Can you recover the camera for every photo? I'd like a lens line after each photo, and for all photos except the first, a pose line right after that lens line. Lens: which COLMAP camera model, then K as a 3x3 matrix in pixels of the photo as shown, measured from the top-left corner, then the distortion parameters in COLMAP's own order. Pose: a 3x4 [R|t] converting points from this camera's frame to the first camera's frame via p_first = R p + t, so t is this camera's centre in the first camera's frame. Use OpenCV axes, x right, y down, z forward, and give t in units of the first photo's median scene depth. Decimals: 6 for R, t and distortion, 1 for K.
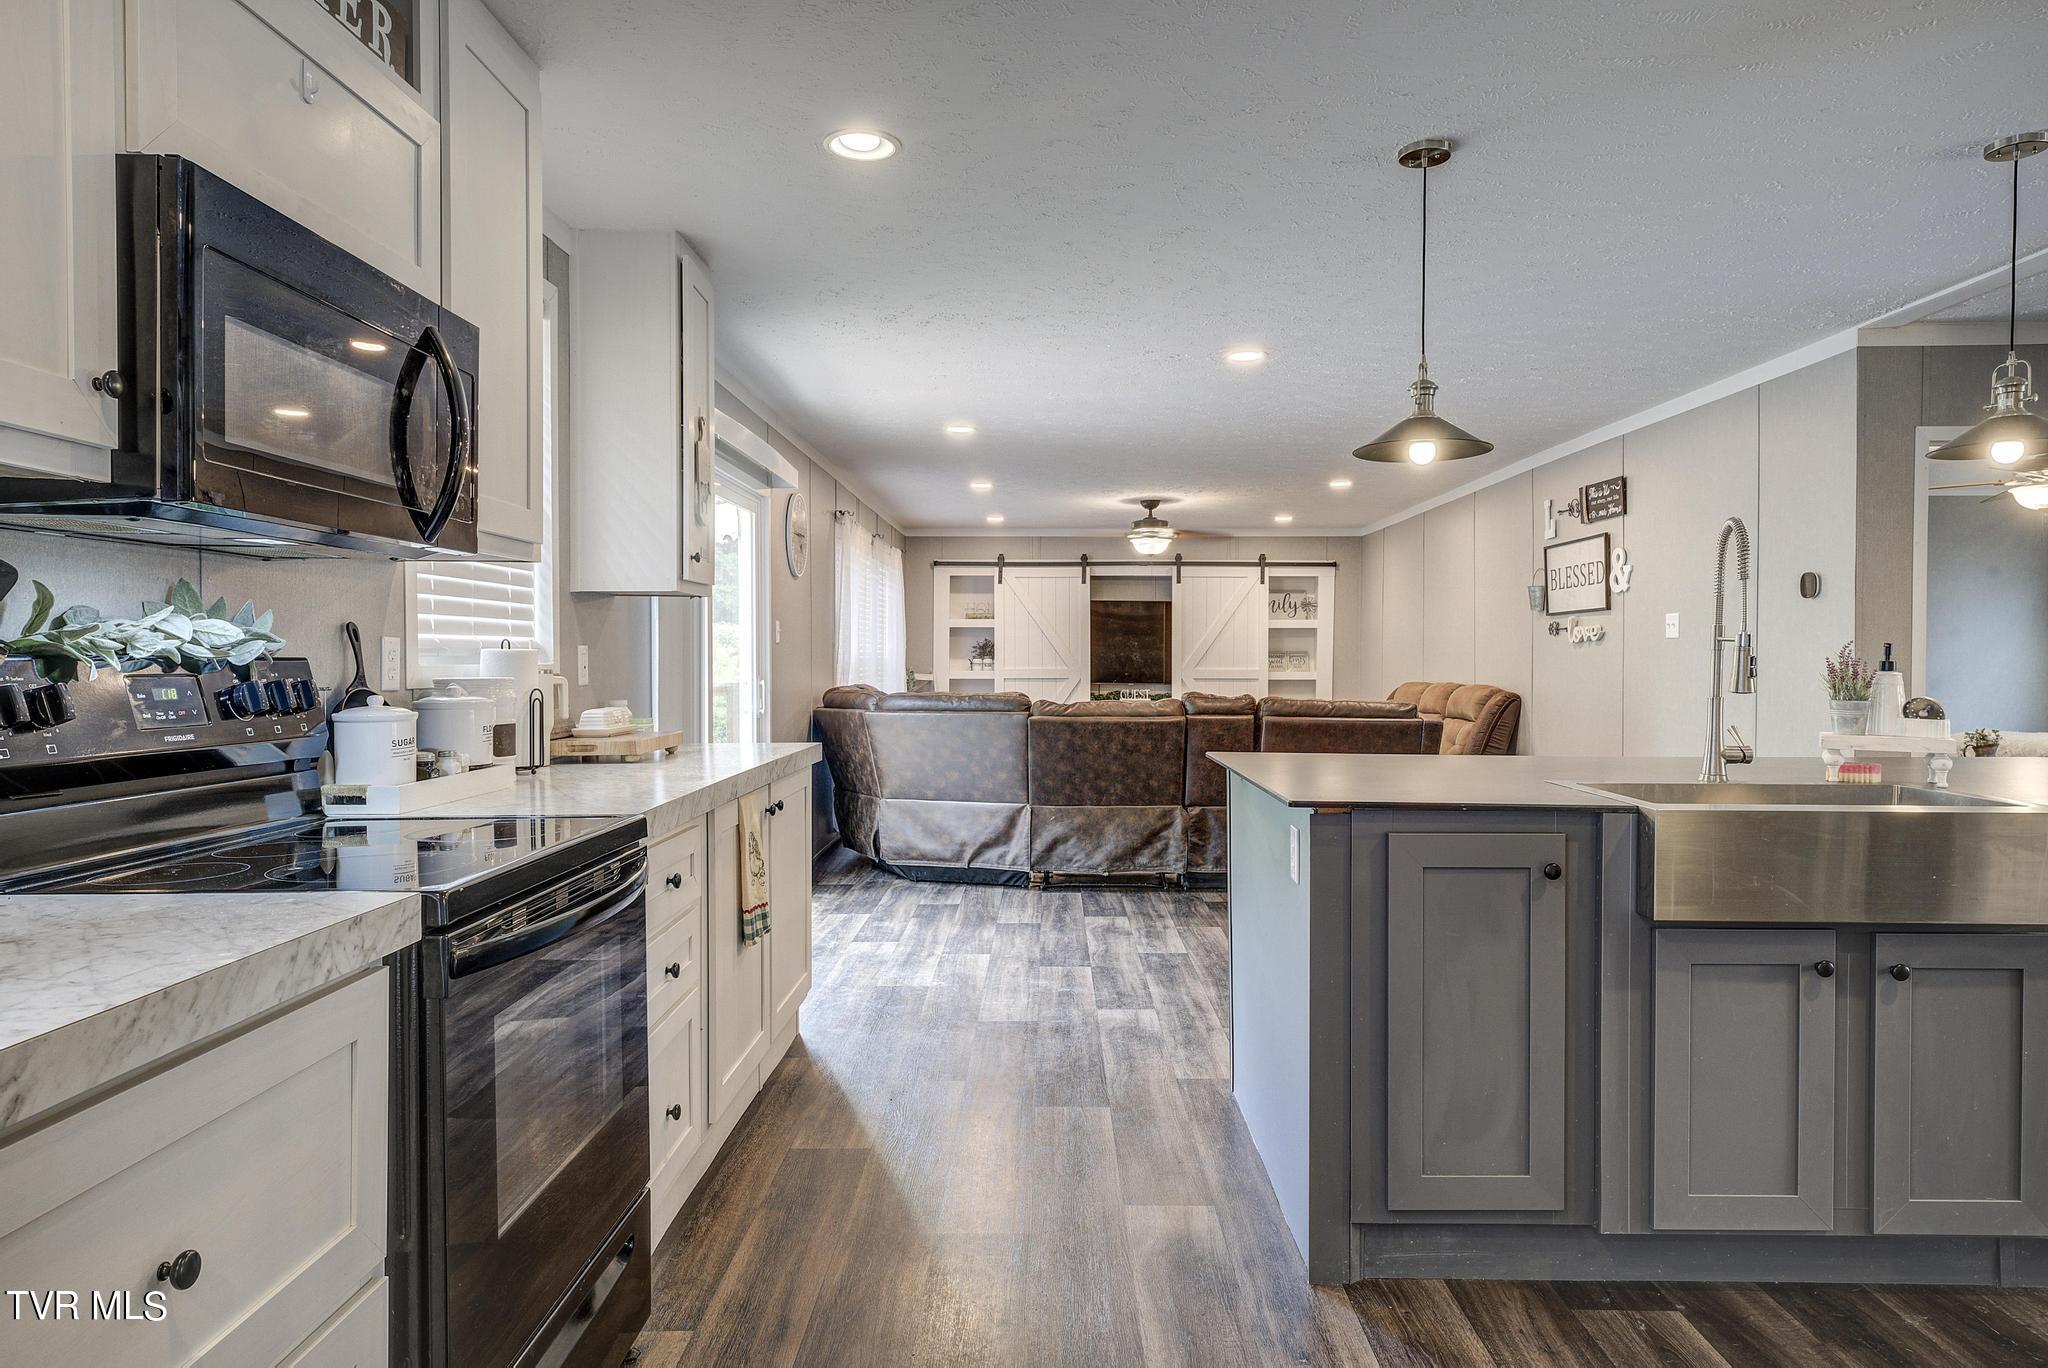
lens RADIAL K [[1241.7, 0, 1034.6], [0, 1241.7, 677.1], [0, 0, 1]] dist [0.009146, -0.002988]
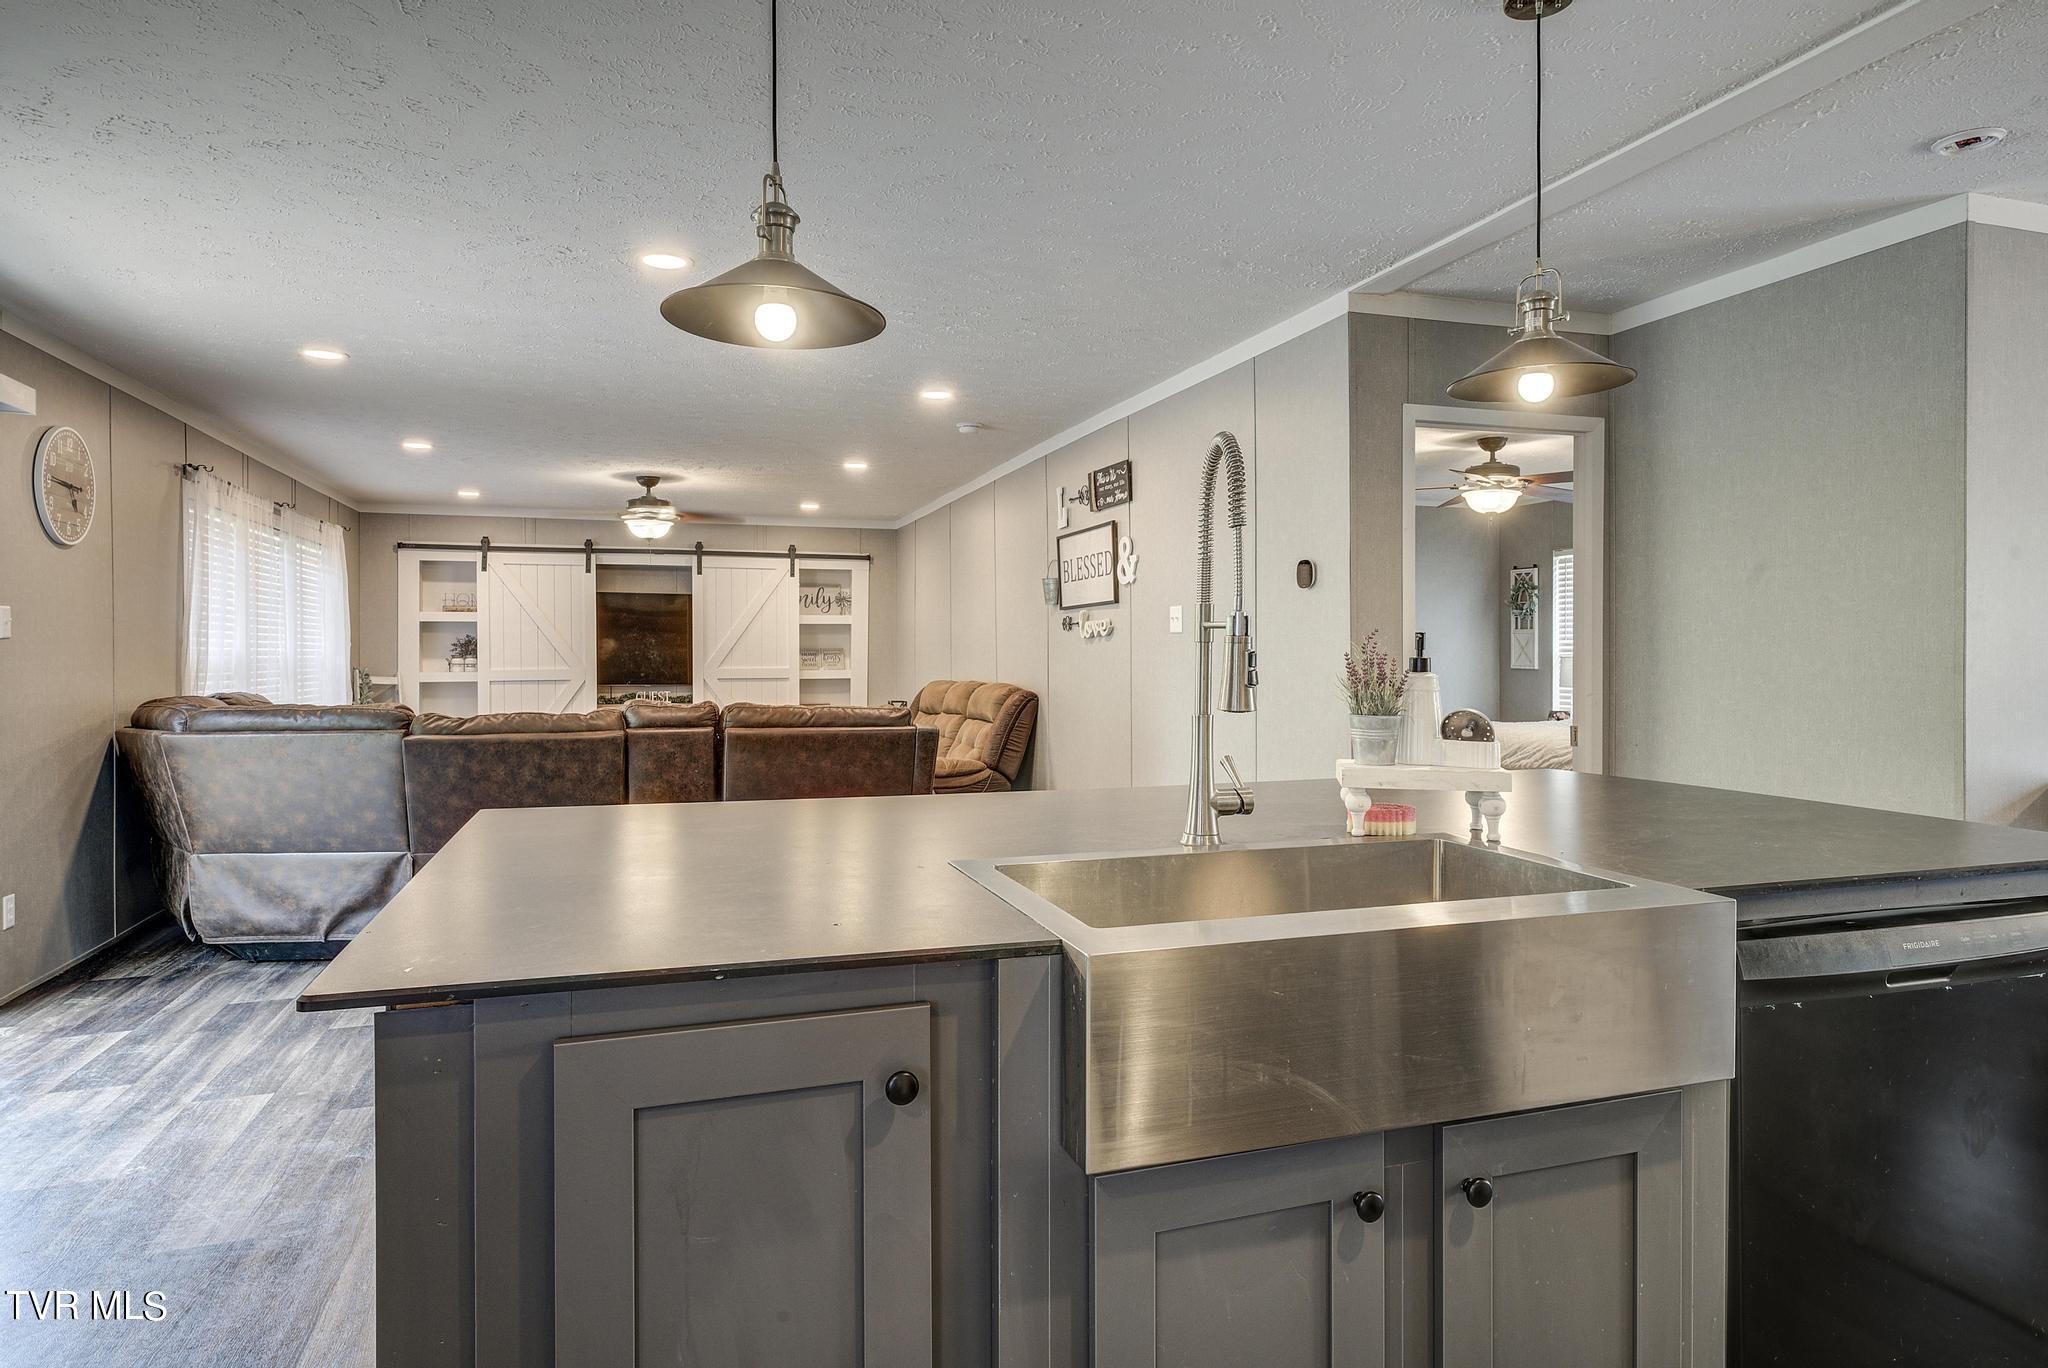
lens RADIAL K [[1175.9, 0, 1047.3], [0, 1175.9, 658.8], [0, 0, 1]] dist [-0.003292, -0.001528]
pose [[0.939181, -0.005682, 0.343375, 0.112258], [0.010010, 0.999891, -0.010833, -0.003109], [-0.343276, 0.013611, 0.939136, 0.194560]]
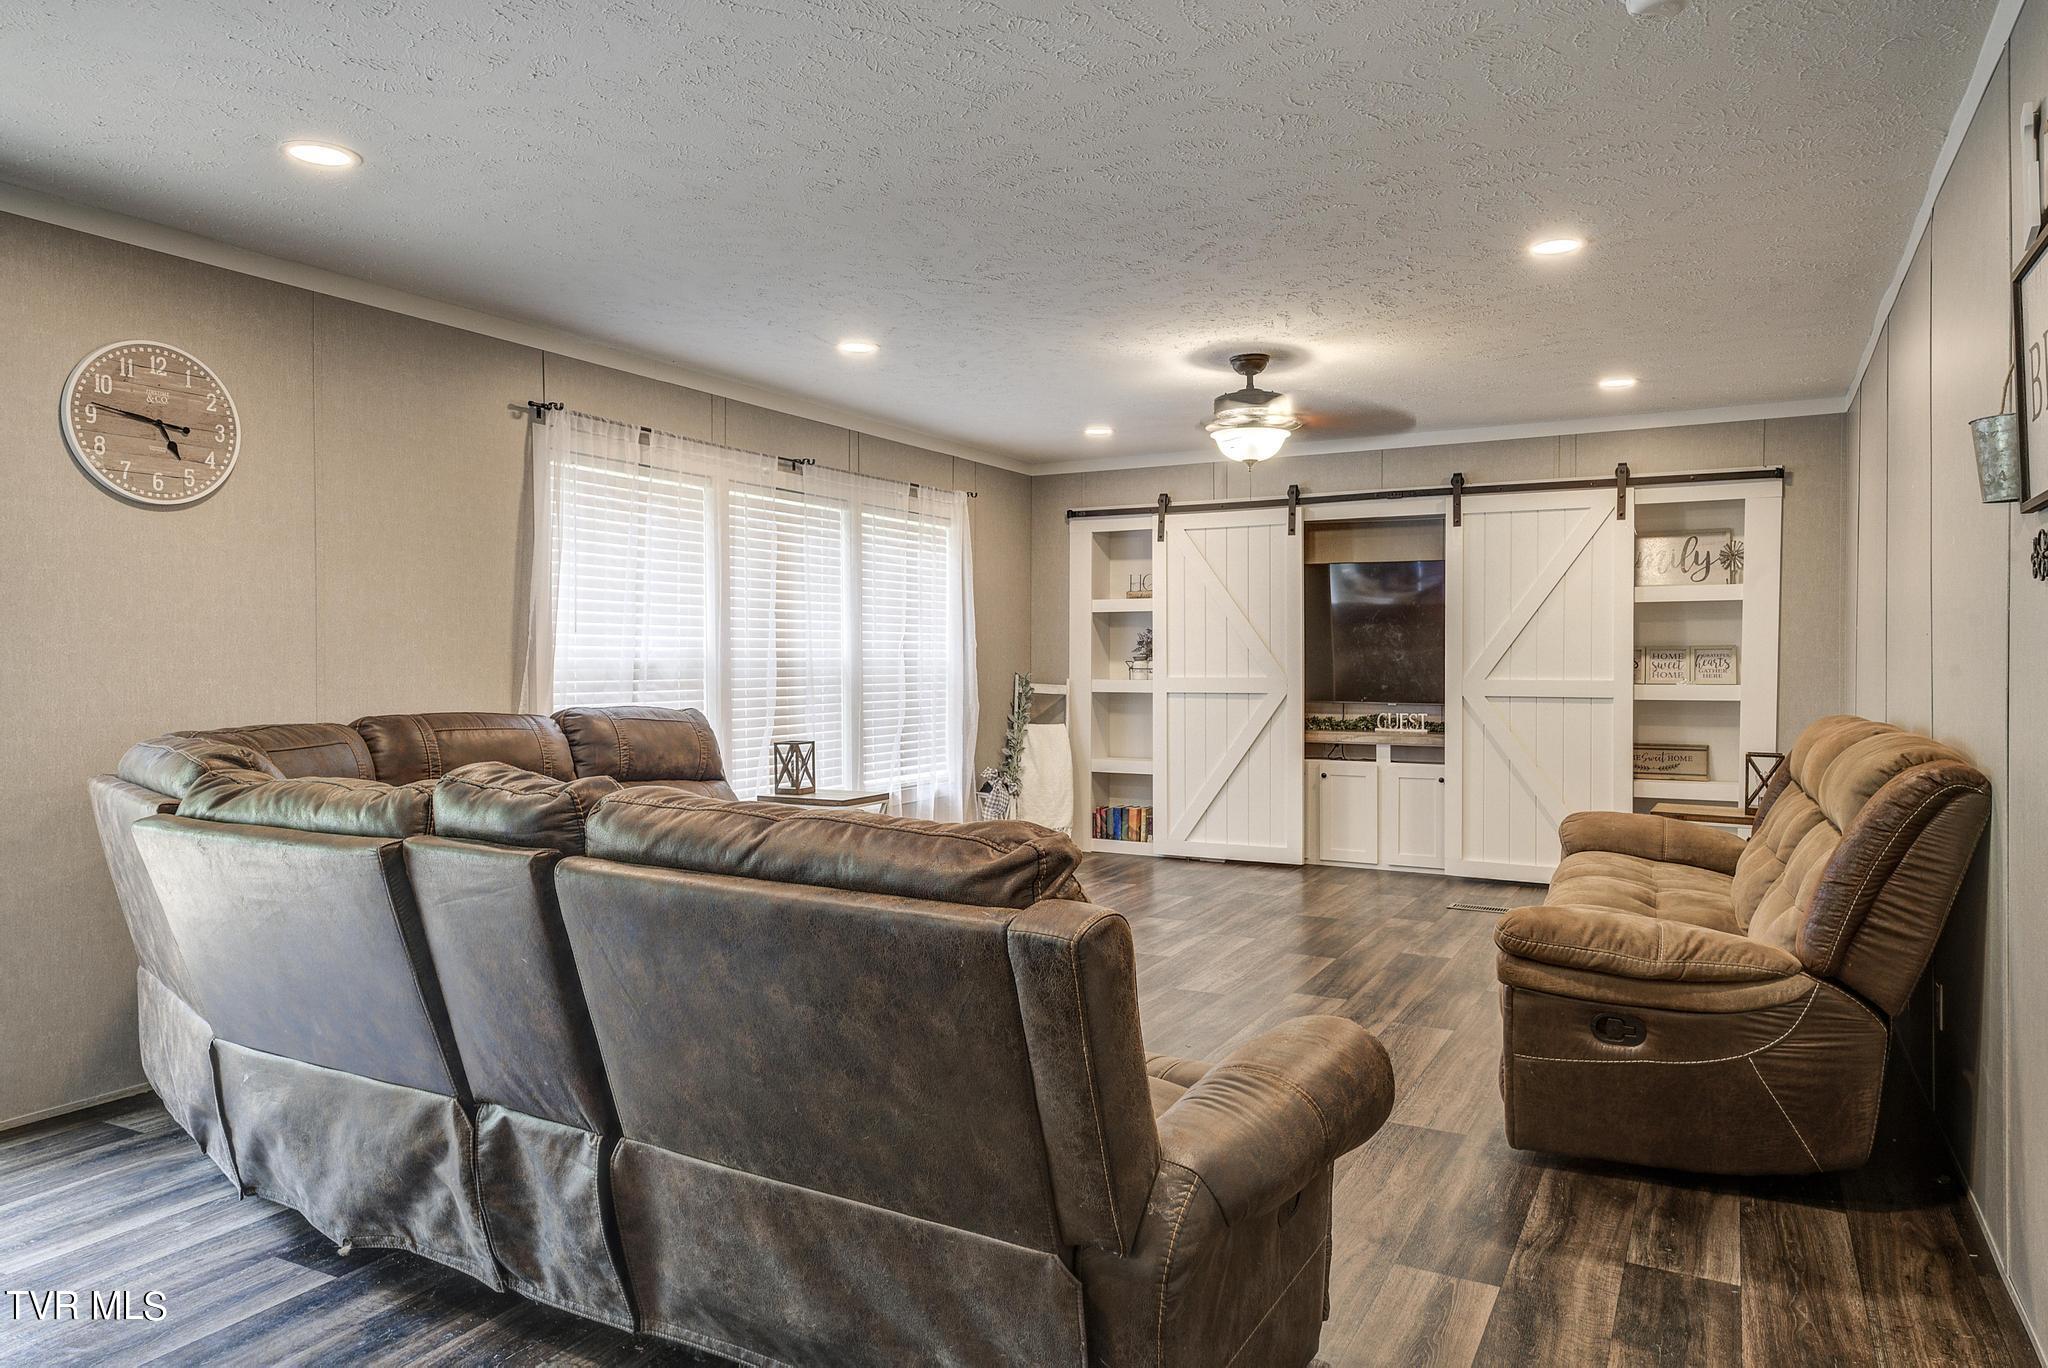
lens RADIAL K [[1306.4, 0, 1024.2], [0, 1306.4, 681.0], [0, 0, 1]] dist [0.017867, -0.001571]
pose [[0.889190, 0.005359, -0.457507, 0.405130], [-0.004796, 0.999986, 0.002391, -0.011463], [0.457514, 0.000068, 0.889203, 0.729919]]
